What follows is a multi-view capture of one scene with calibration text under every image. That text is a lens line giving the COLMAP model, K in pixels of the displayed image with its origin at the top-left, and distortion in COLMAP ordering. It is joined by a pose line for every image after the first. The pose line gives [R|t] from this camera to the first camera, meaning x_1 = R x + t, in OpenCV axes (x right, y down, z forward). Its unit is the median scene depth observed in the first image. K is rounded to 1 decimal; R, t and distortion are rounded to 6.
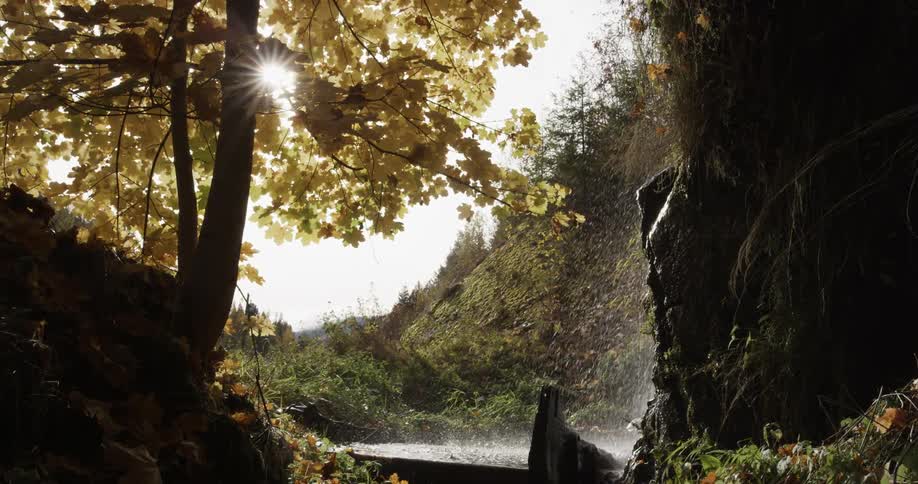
lens RADIAL K [[730.0, 0, 459.0], [0, 730.0, 242.0], [0, 0, 1]] dist [-0.094229, 0.073909]
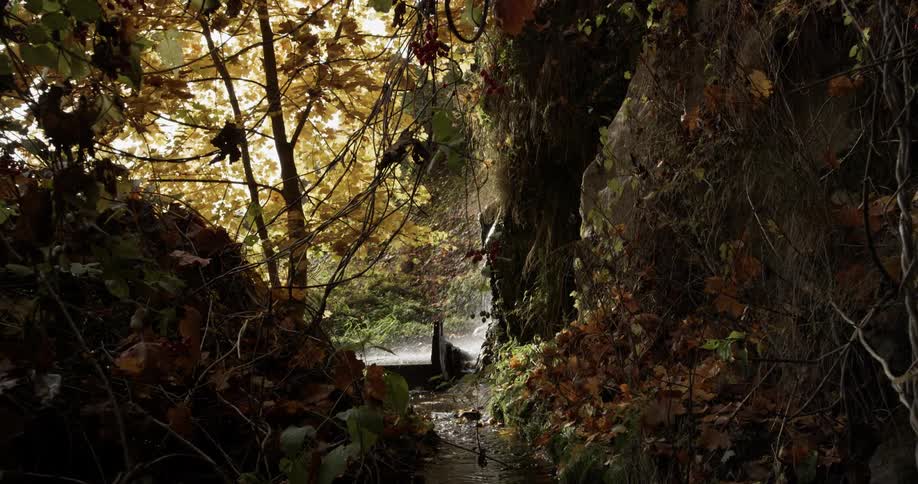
lens RADIAL K [[730.0, 0, 459.0], [0, 730.0, 242.0], [0, 0, 1]] dist [-0.094229, 0.073909]
pose [[0.972670, -0.071306, 0.220973, -0.225626], [0.042790, 0.990426, 0.131248, -0.249203], [-0.228217, -0.118205, 0.966408, -0.822194]]
